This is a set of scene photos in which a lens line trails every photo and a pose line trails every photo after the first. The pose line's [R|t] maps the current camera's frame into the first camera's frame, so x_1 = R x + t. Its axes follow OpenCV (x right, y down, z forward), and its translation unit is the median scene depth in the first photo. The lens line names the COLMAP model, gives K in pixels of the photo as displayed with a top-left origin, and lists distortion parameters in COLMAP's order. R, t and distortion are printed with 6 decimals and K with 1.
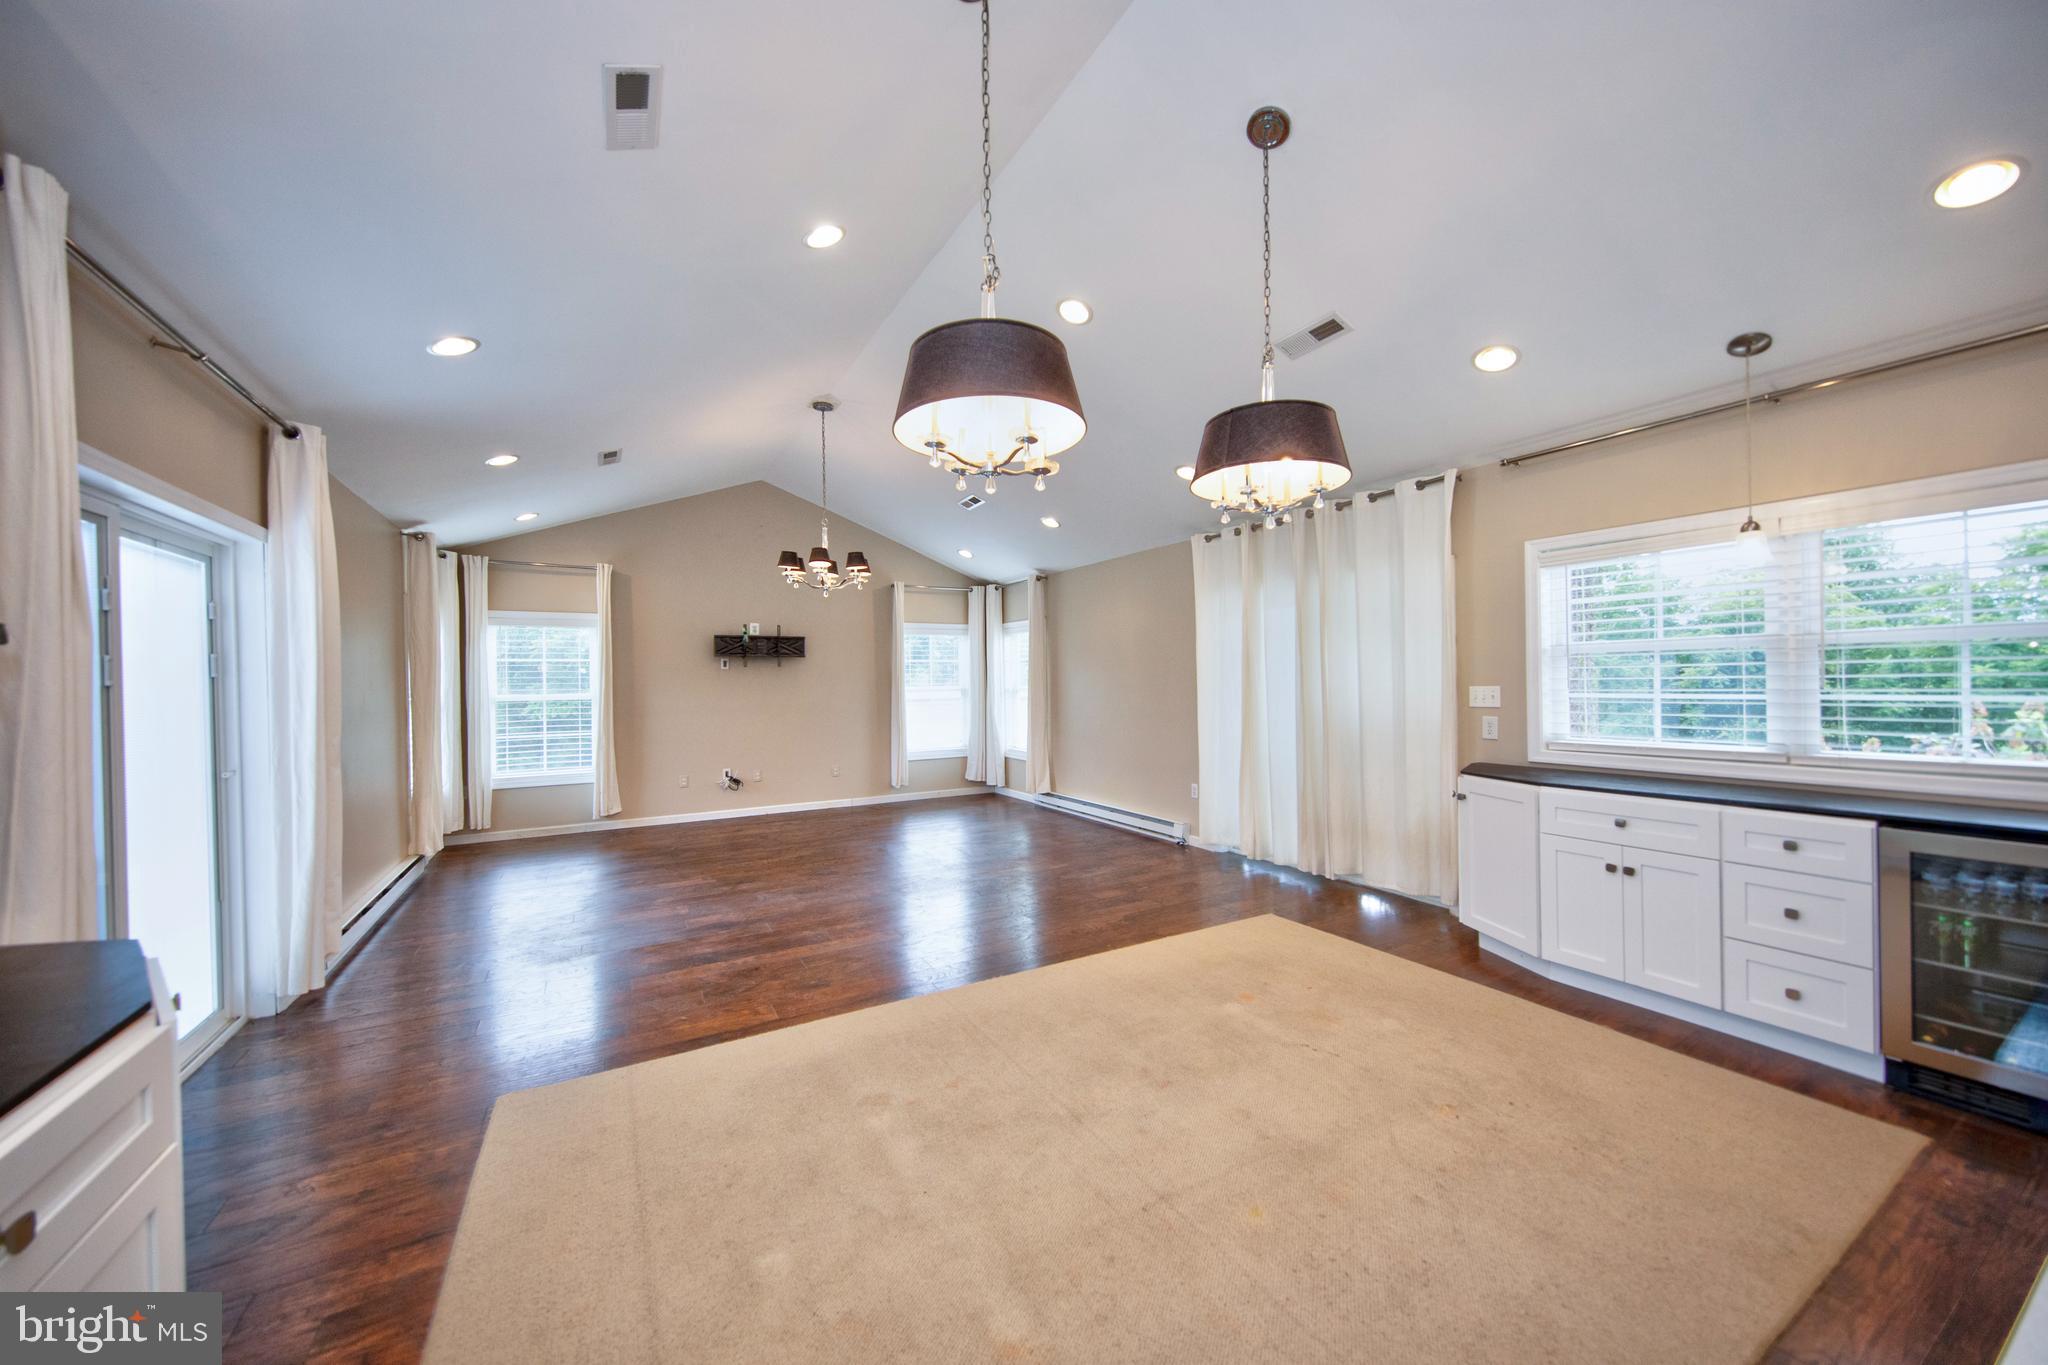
lens RADIAL K [[739.3, 0, 1027.4], [0, 739.3, 681.0], [0, 0, 1]] dist [0.002688, 0.000085]
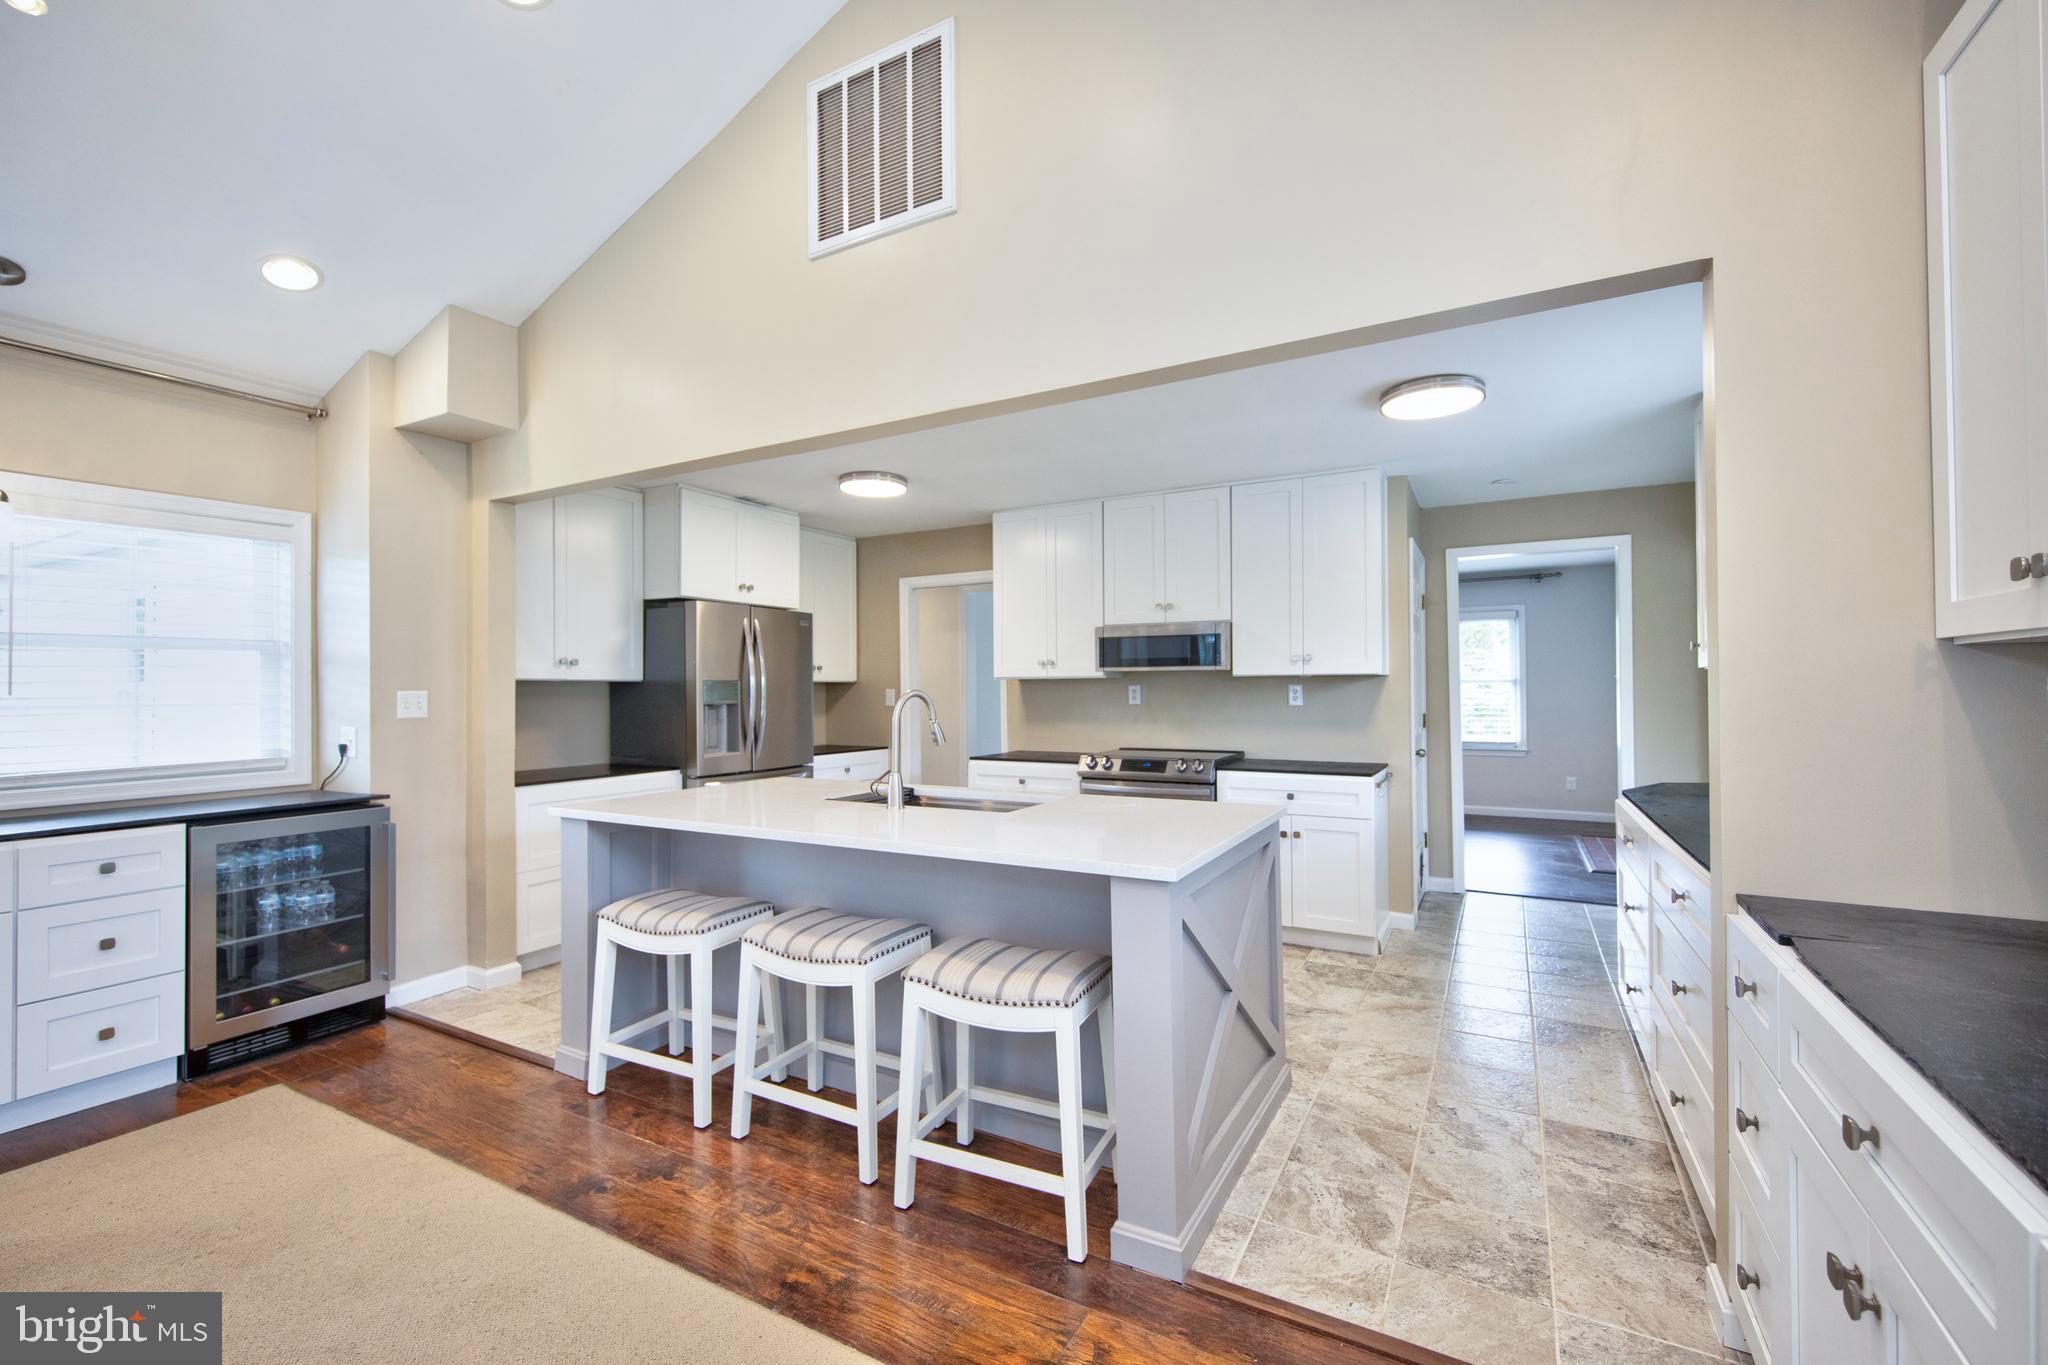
lens RADIAL K [[870.4, 0, 1023.2], [0, 870.4, 679.1], [0, 0, 1]] dist [0.003515, -0.000311]
pose [[-0.517565, 0.022553, 0.855347, -0.183059], [0.015213, 0.999737, -0.017155, 0.010837], [-0.855509, 0.004134, -0.517772, 0.238363]]
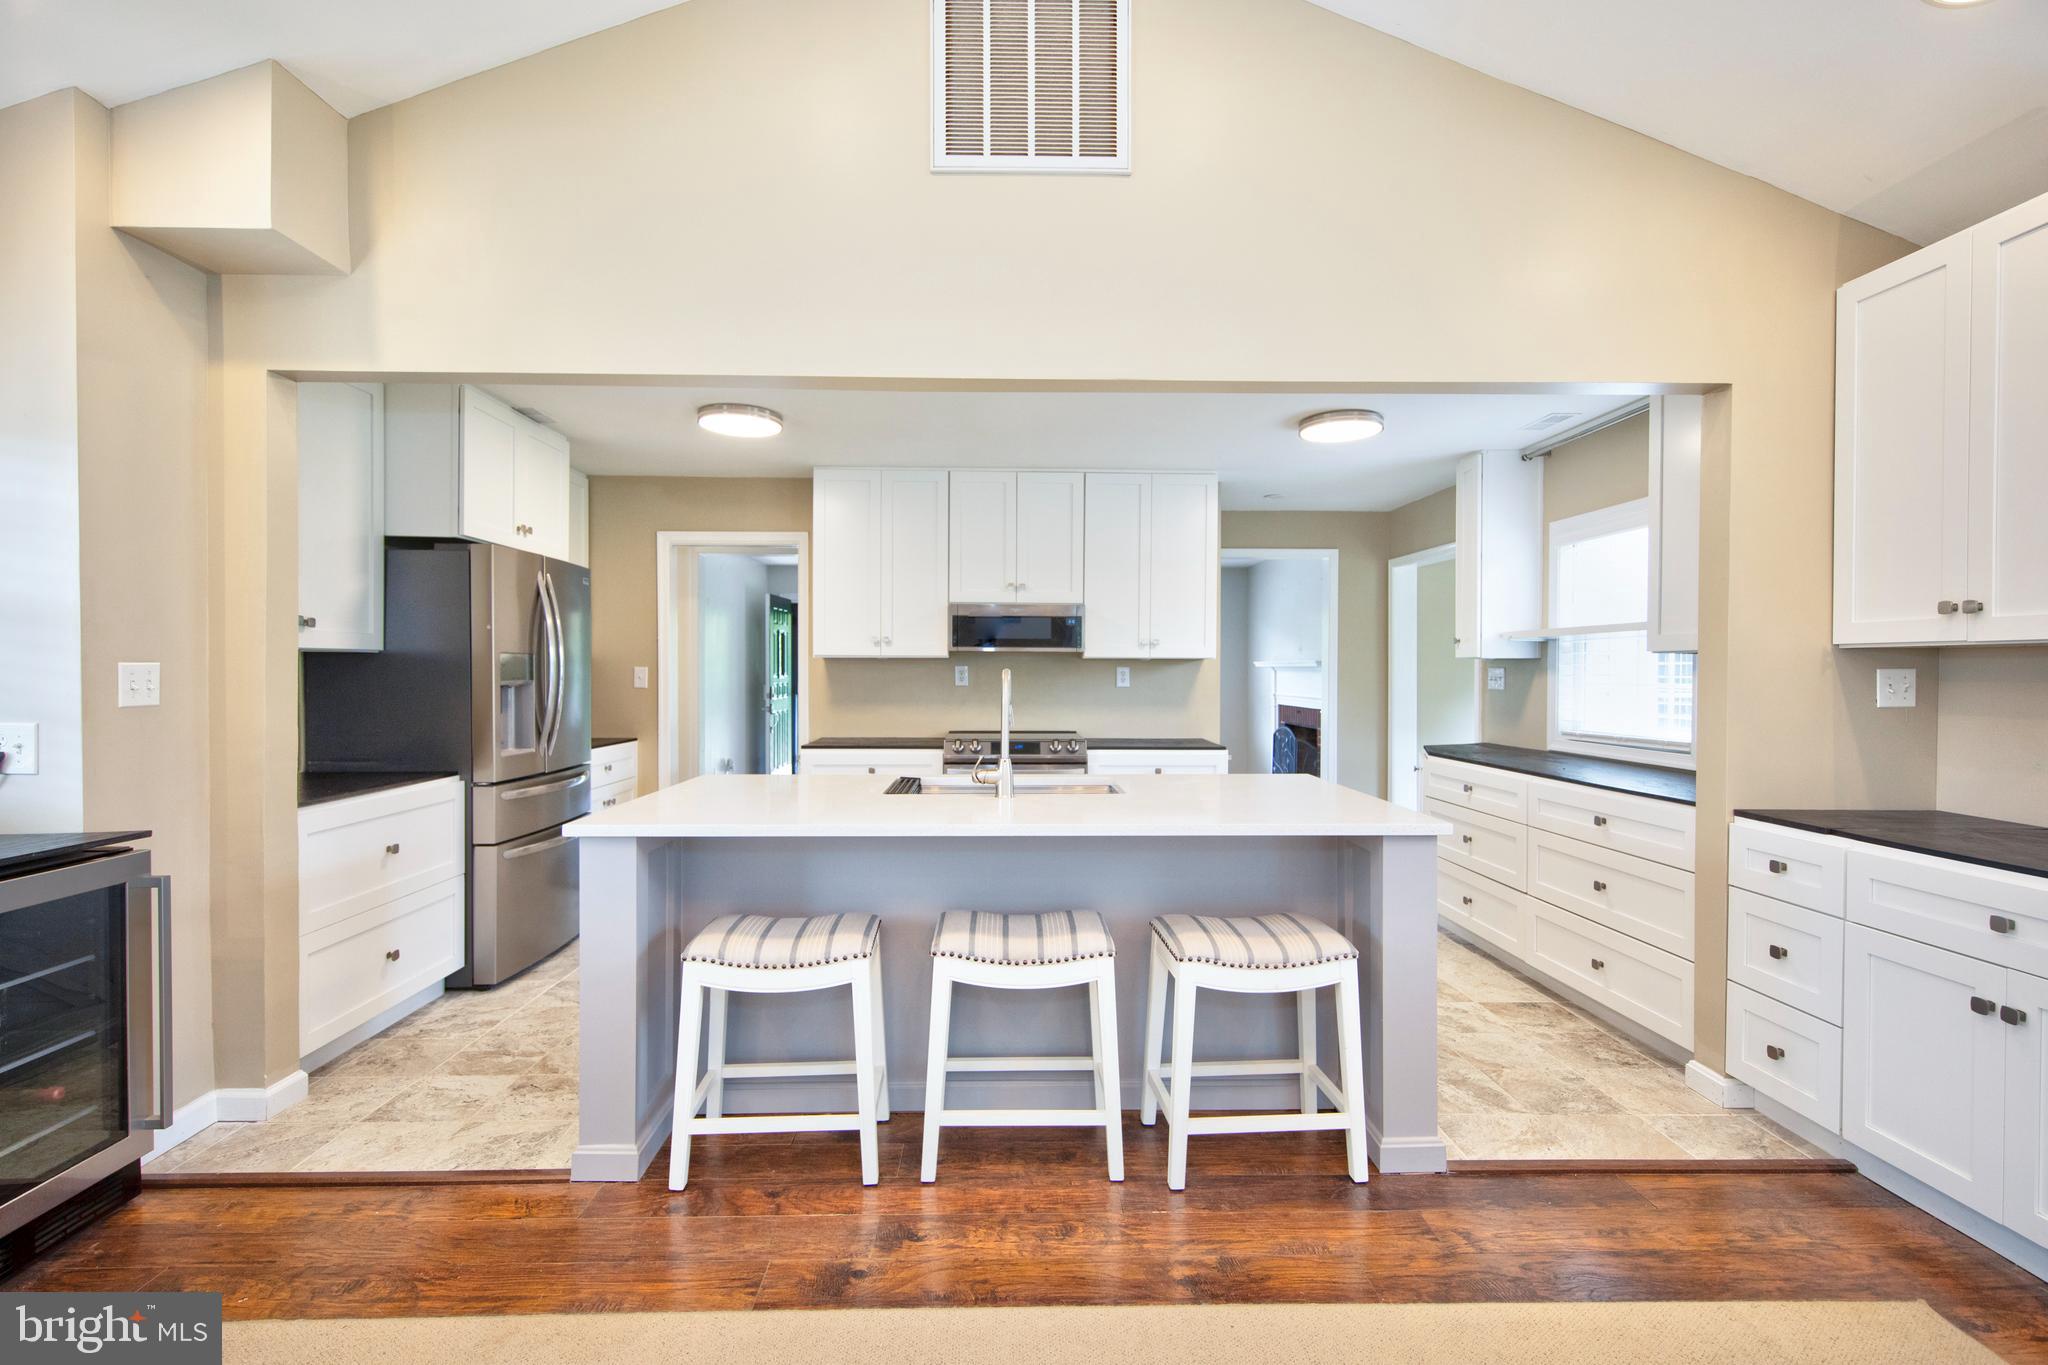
lens RADIAL K [[935.4, 0, 1023.4], [0, 935.4, 679.7], [0, 0, 1]] dist [0.007451, 0.000075]
pose [[-0.881616, 0.001295, 0.471966, 0.008151], [0.007003, 0.999922, 0.010339, 0.008437], [-0.471915, 0.012420, -0.881556, 0.440583]]
